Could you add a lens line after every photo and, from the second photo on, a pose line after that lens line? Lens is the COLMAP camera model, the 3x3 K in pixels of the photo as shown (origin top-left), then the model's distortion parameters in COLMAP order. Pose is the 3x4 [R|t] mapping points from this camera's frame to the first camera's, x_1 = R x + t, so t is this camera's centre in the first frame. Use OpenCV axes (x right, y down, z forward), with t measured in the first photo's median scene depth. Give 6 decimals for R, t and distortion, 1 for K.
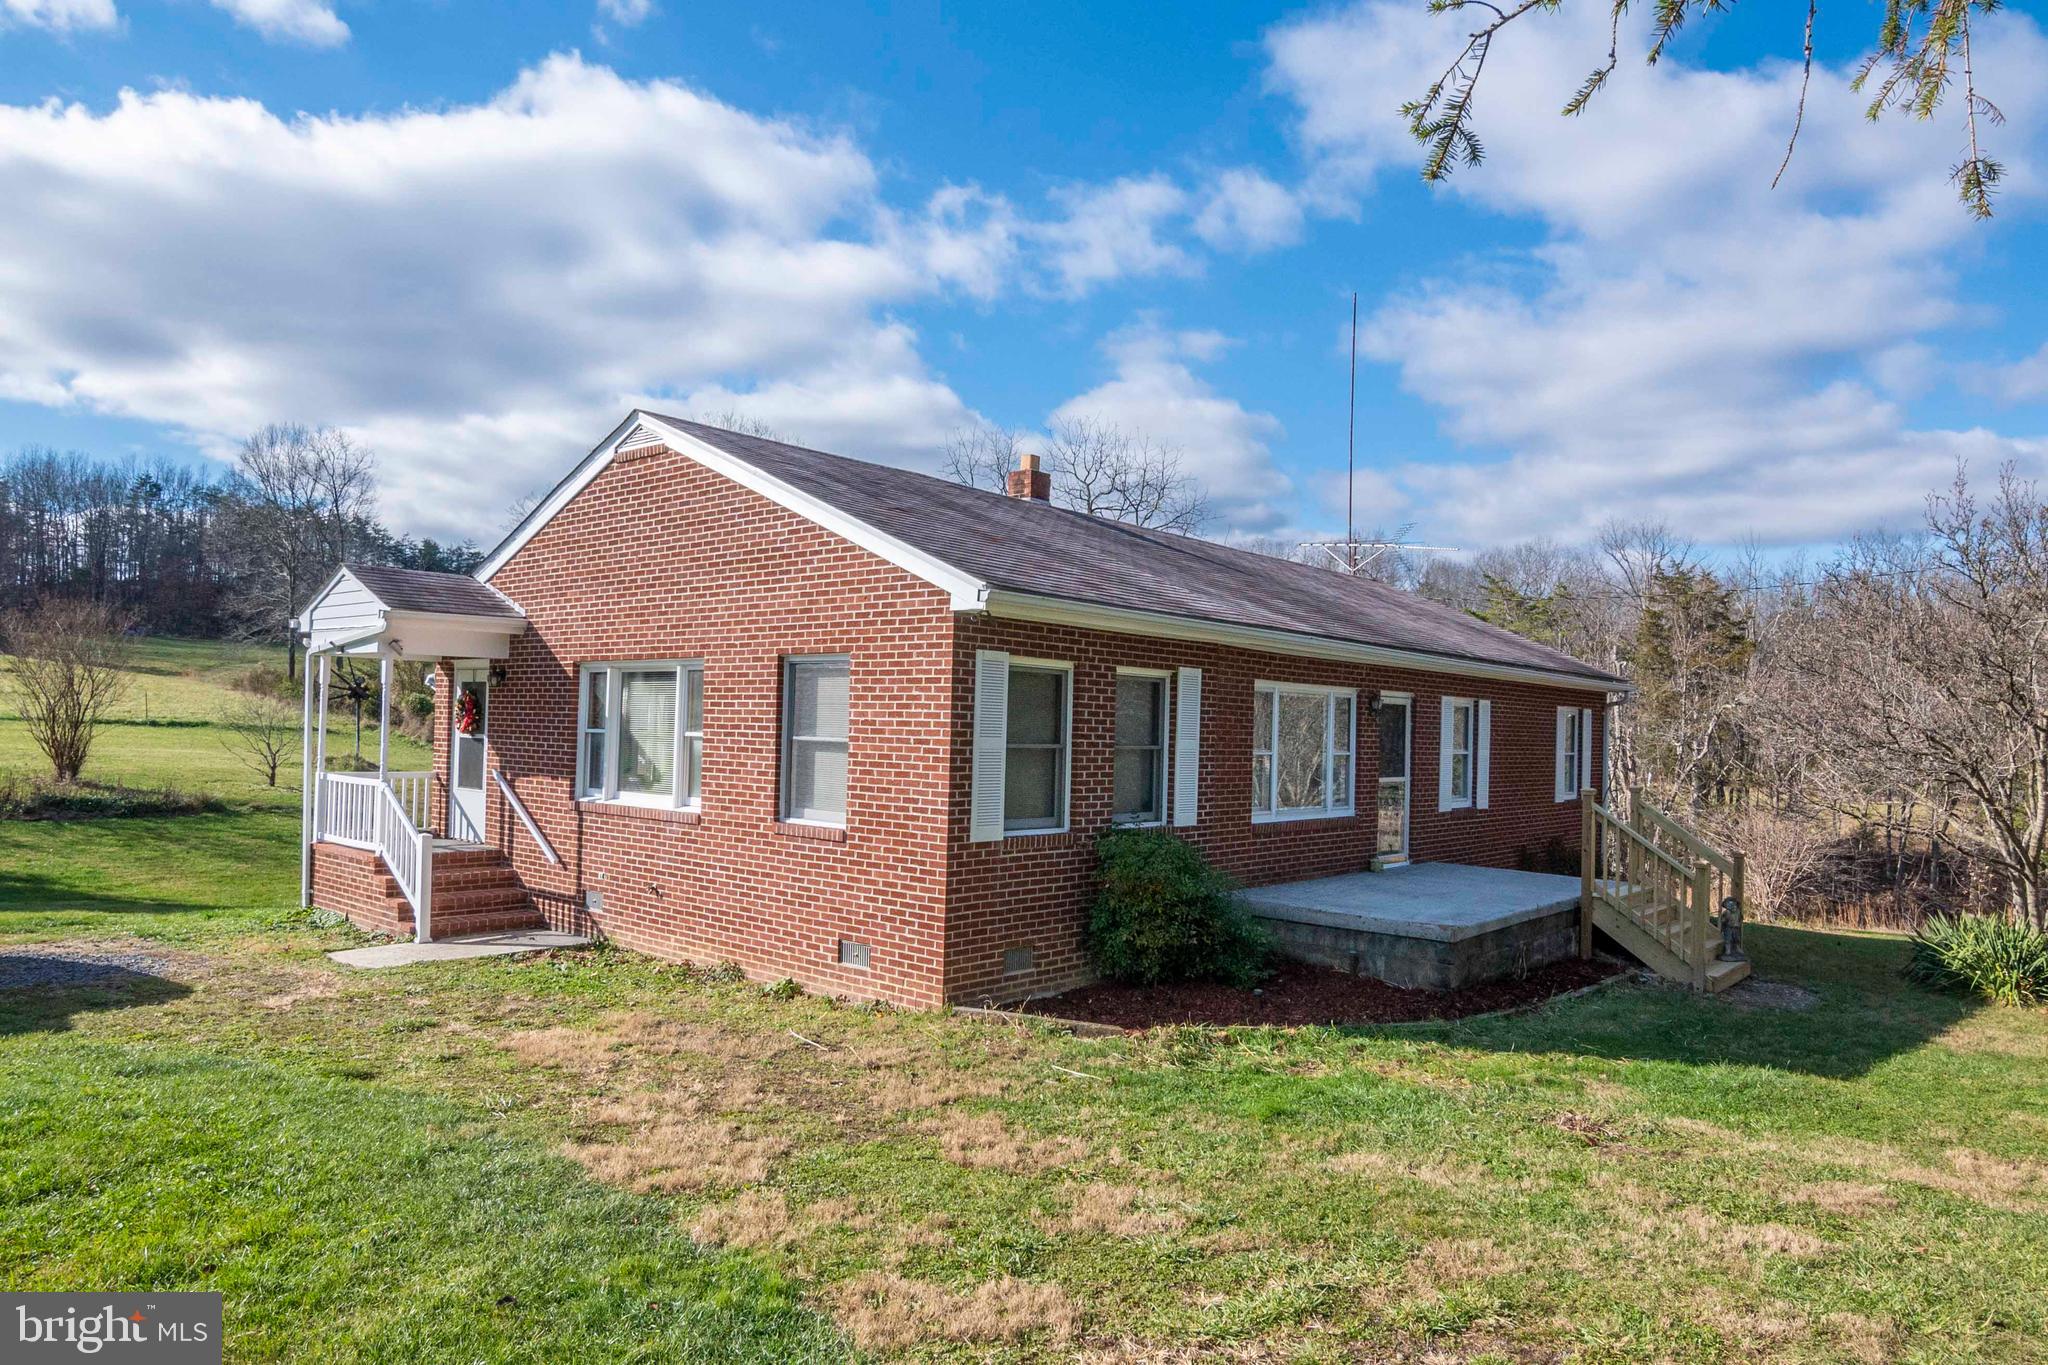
lens RADIAL K [[1287.8, 0, 1019.8], [0, 1287.8, 689.5], [0, 0, 1]] dist [-0.030400, 0.001619]
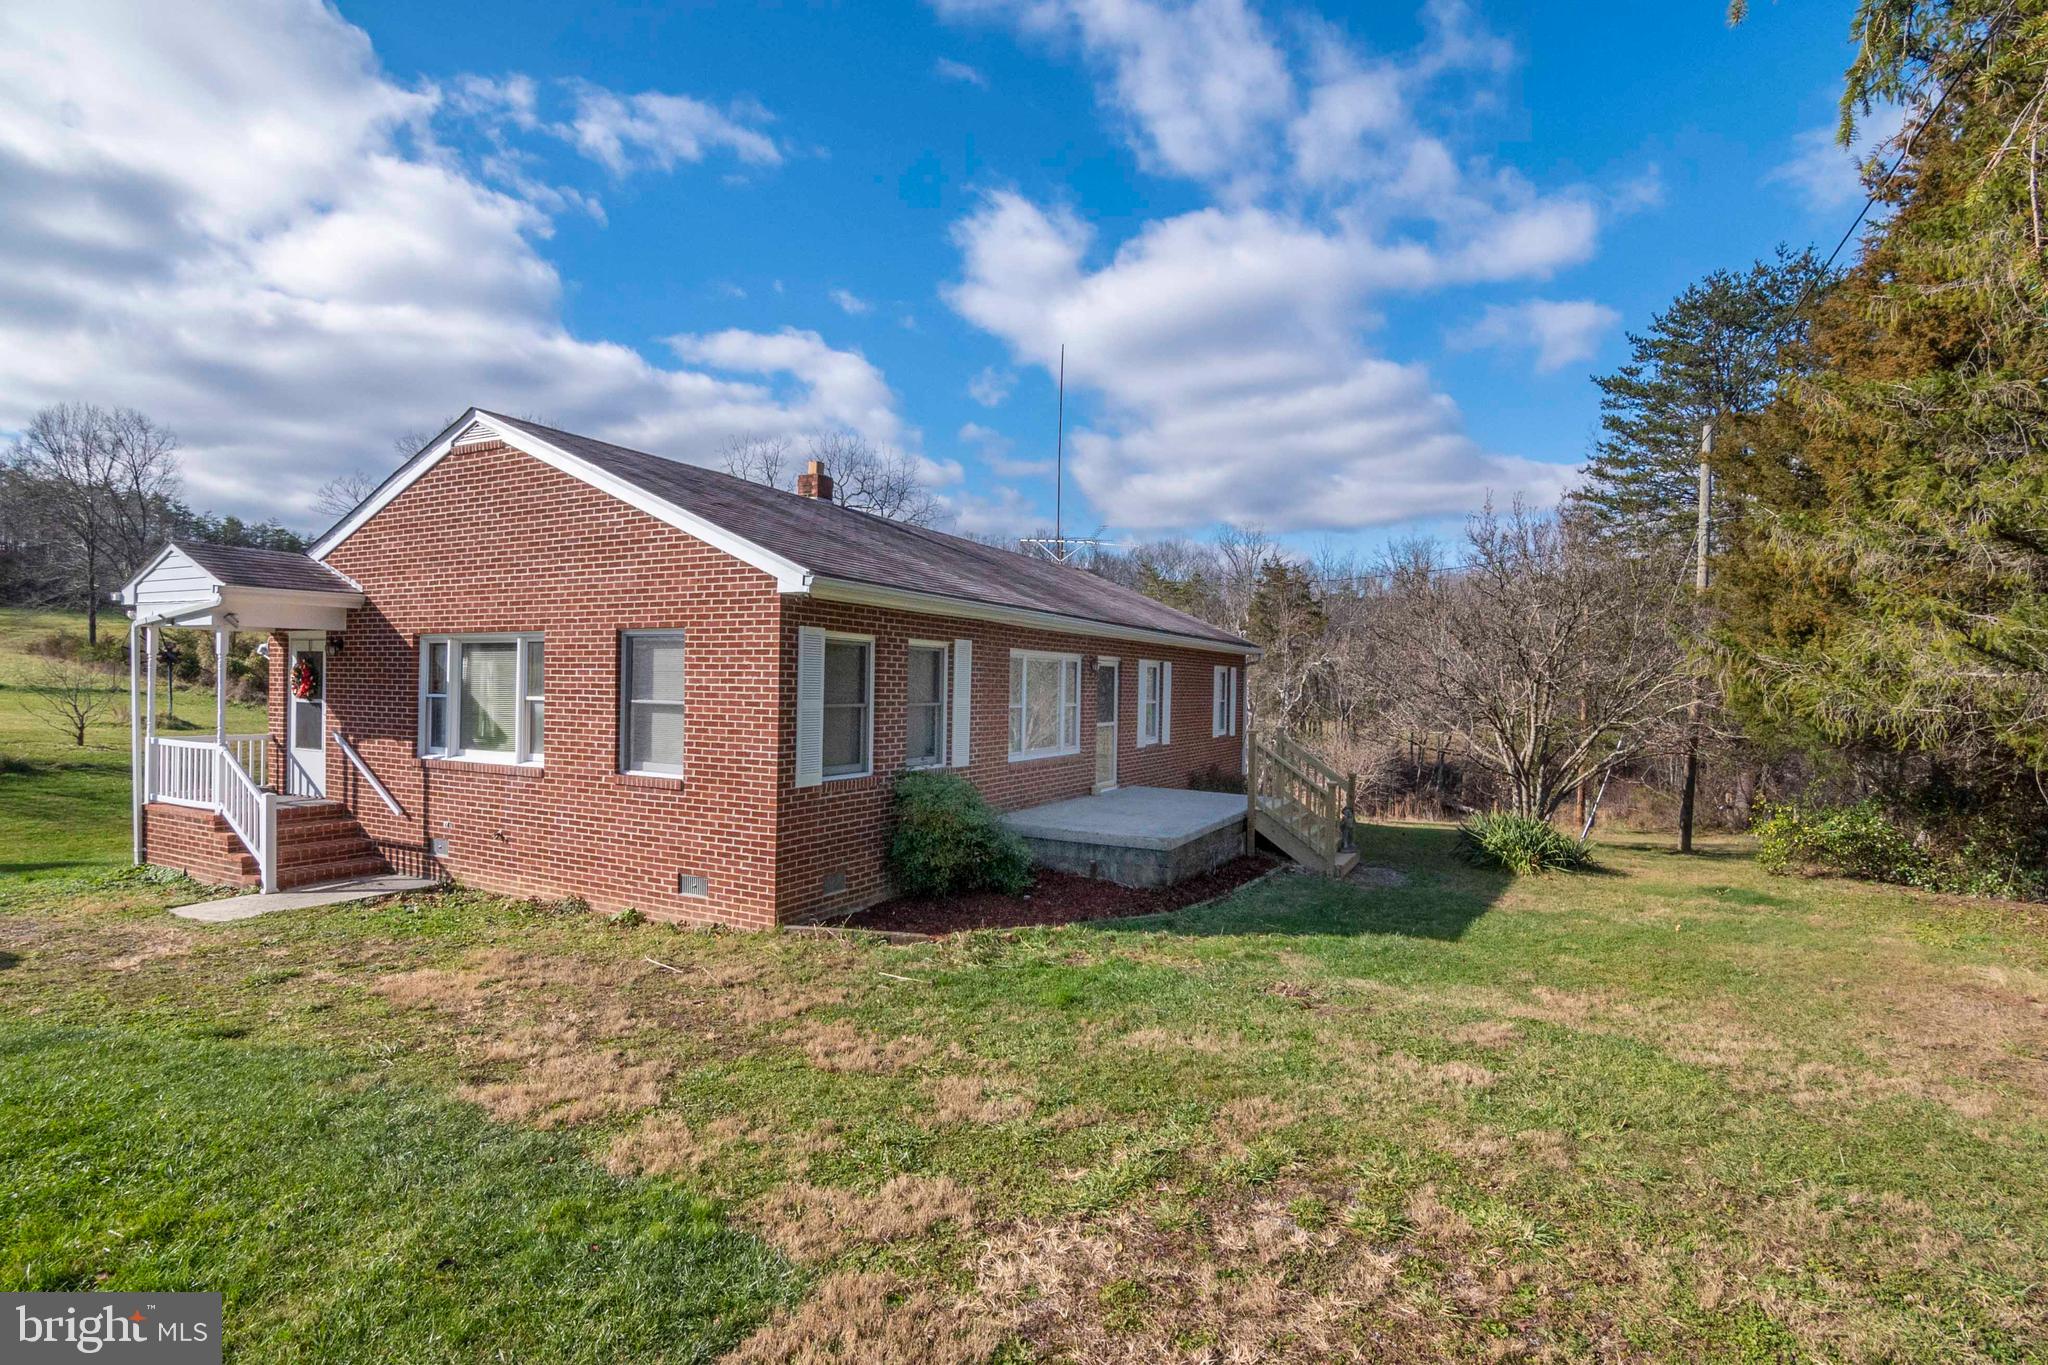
lens RADIAL K [[1008.0, 0, 1010.9], [0, 1008.0, 683.4], [0, 0, 1]] dist [-0.031889, 0.010468]
pose [[0.973018, -0.009823, 0.230518, -0.054184], [0.001992, 0.999414, 0.034180, -0.008767], [-0.230719, -0.032798, 0.972467, 0.047309]]
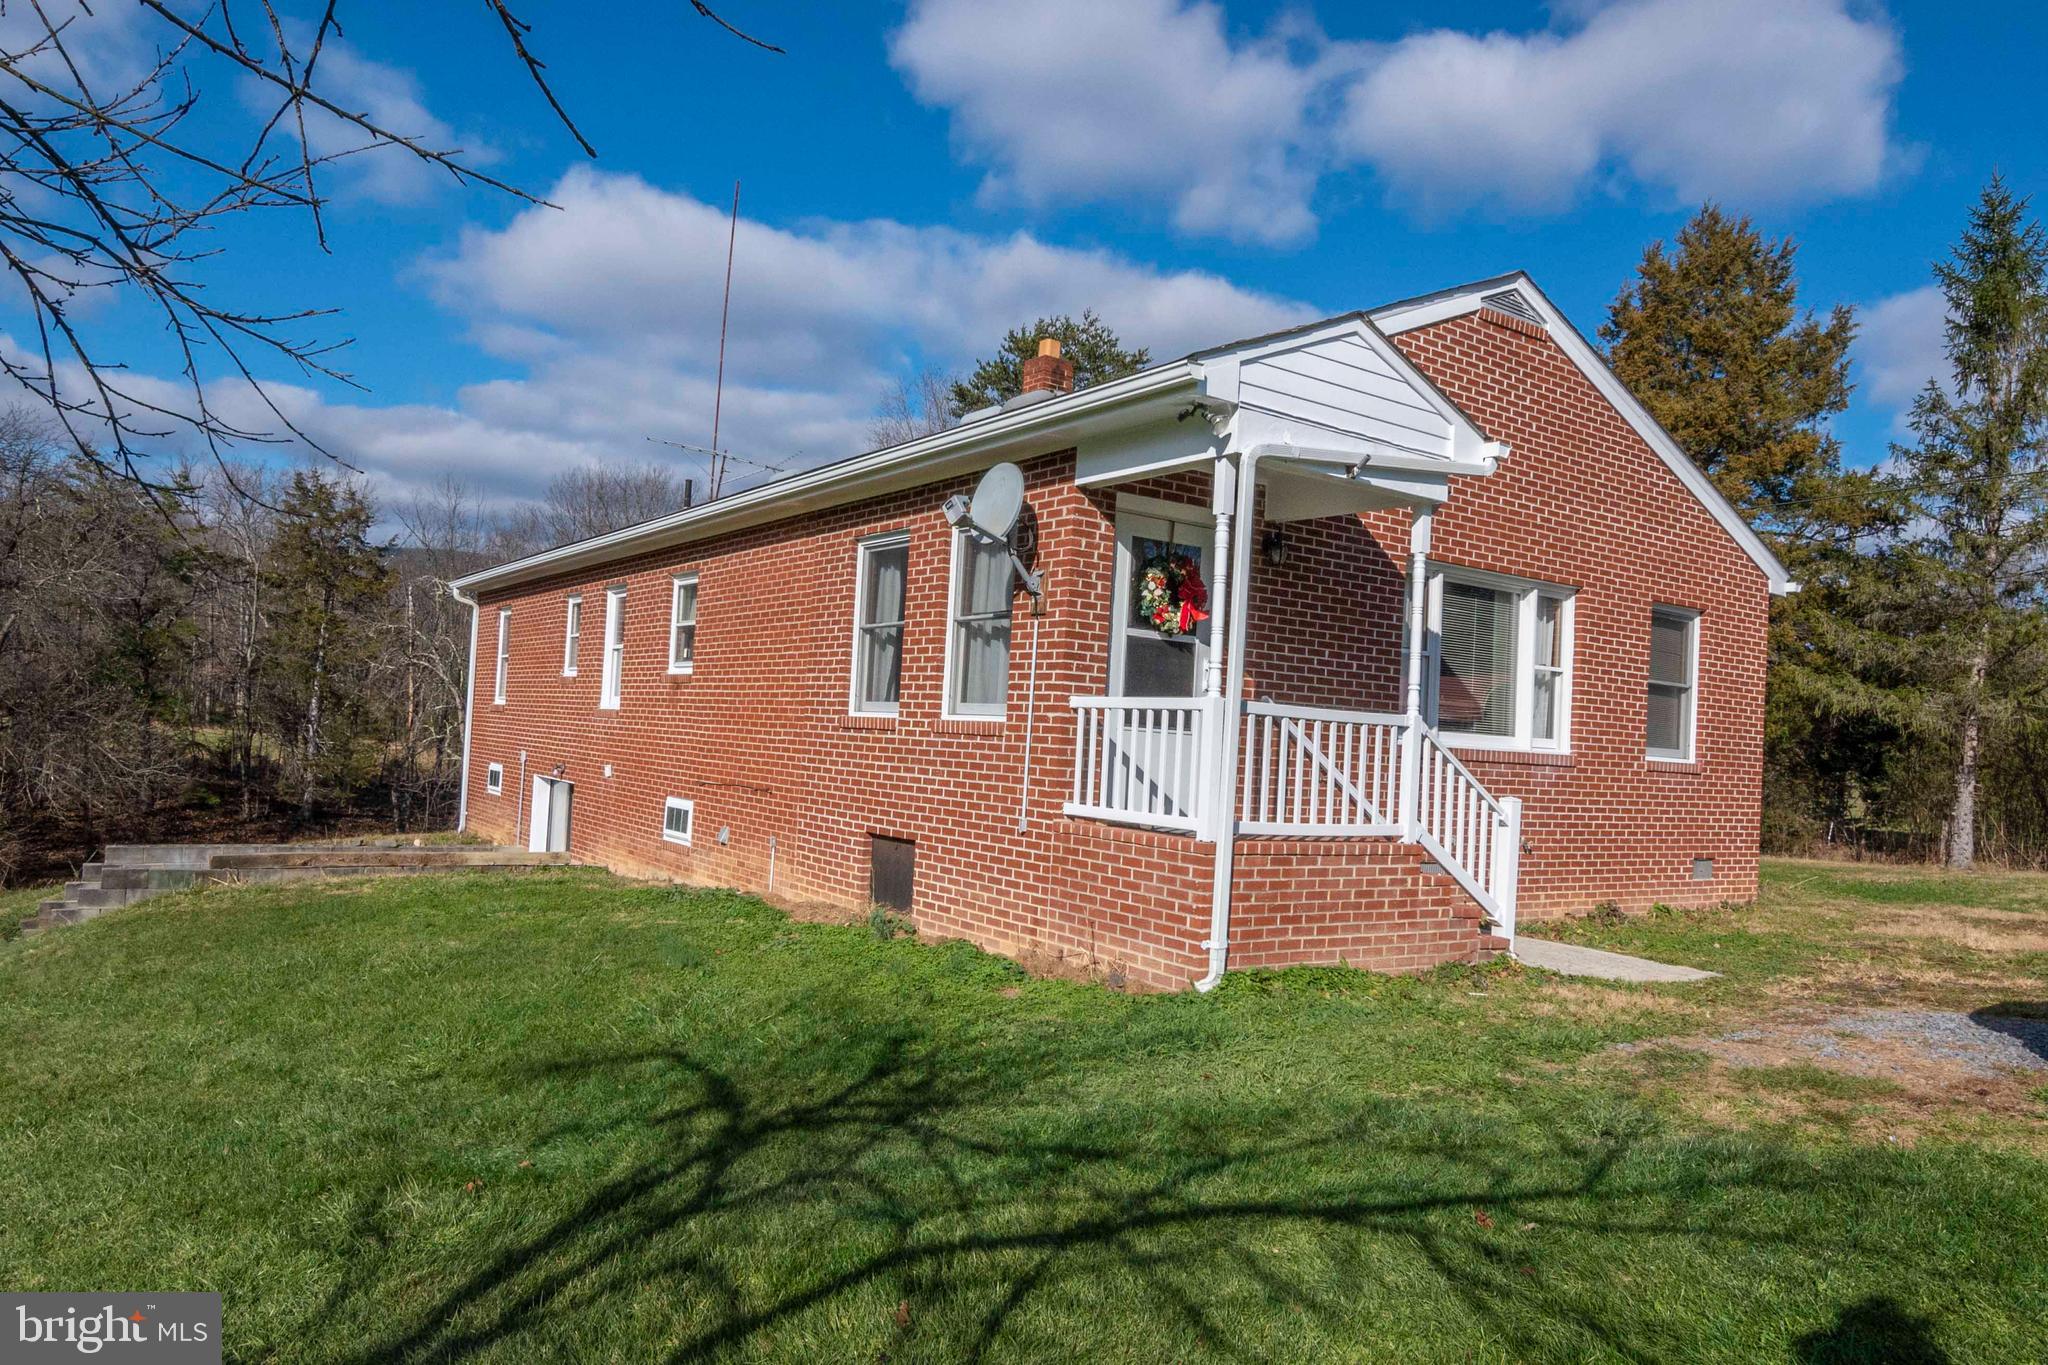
lens RADIAL K [[1319.8, 0, 1024.2], [0, 1319.8, 687.3], [0, 0, 1]] dist [-0.002253, -0.000074]
pose [[0.267999, 0.023427, 0.963134, -1.402077], [-0.086069, 0.996289, -0.000284, 0.090520], [-0.959567, -0.082820, 0.269021, 1.239213]]
